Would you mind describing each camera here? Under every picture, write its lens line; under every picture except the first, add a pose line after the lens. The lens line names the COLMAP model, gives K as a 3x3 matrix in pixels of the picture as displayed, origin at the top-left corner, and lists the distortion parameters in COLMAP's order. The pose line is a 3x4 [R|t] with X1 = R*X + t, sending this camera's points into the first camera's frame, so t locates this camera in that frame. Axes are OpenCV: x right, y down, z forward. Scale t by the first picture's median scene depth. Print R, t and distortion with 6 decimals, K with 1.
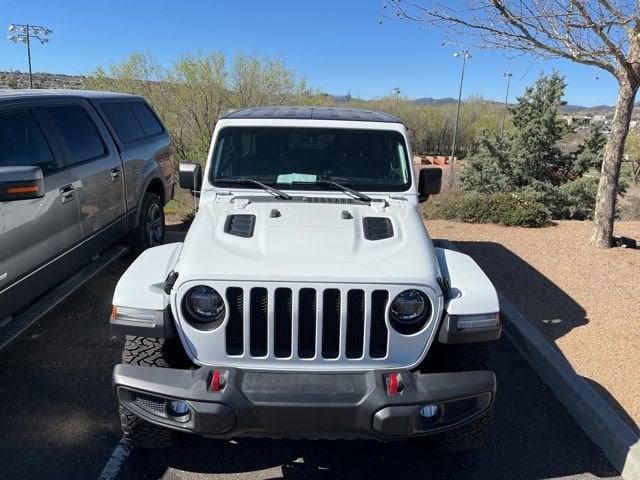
lens RADIAL K [[483.0, 0, 319.6], [0, 483.0, 236.3], [0, 0, 1]] dist [0.065397, -0.092230]
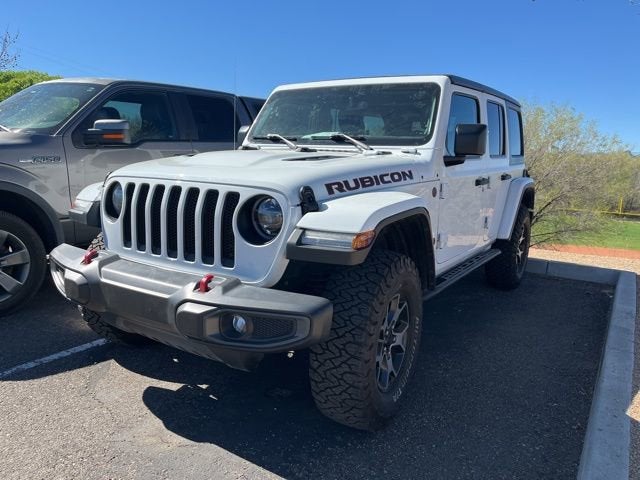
lens RADIAL K [[483.7, 0, 324.9], [0, 483.7, 239.7], [0, 0, 1]] dist [0.052751, -0.080446]
pose [[0.841395, 0.092198, -0.532498, 0.708682], [-0.148325, 0.986898, -0.063494, 0.213953], [0.519667, 0.132406, 0.844047, 0.290387]]
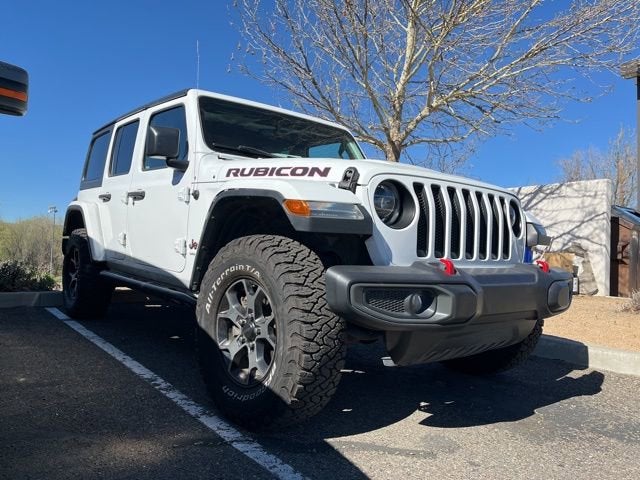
lens RADIAL K [[482.4, 0, 320.0], [0, 482.4, 240.0], [0, 0, 1]] dist [0.065211, -0.084126]
pose [[0.787399, 0.008911, 0.616379, -0.827994], [0.140129, 0.971131, -0.193049, 0.336516], [-0.600305, 0.238379, 0.763419, 0.375867]]
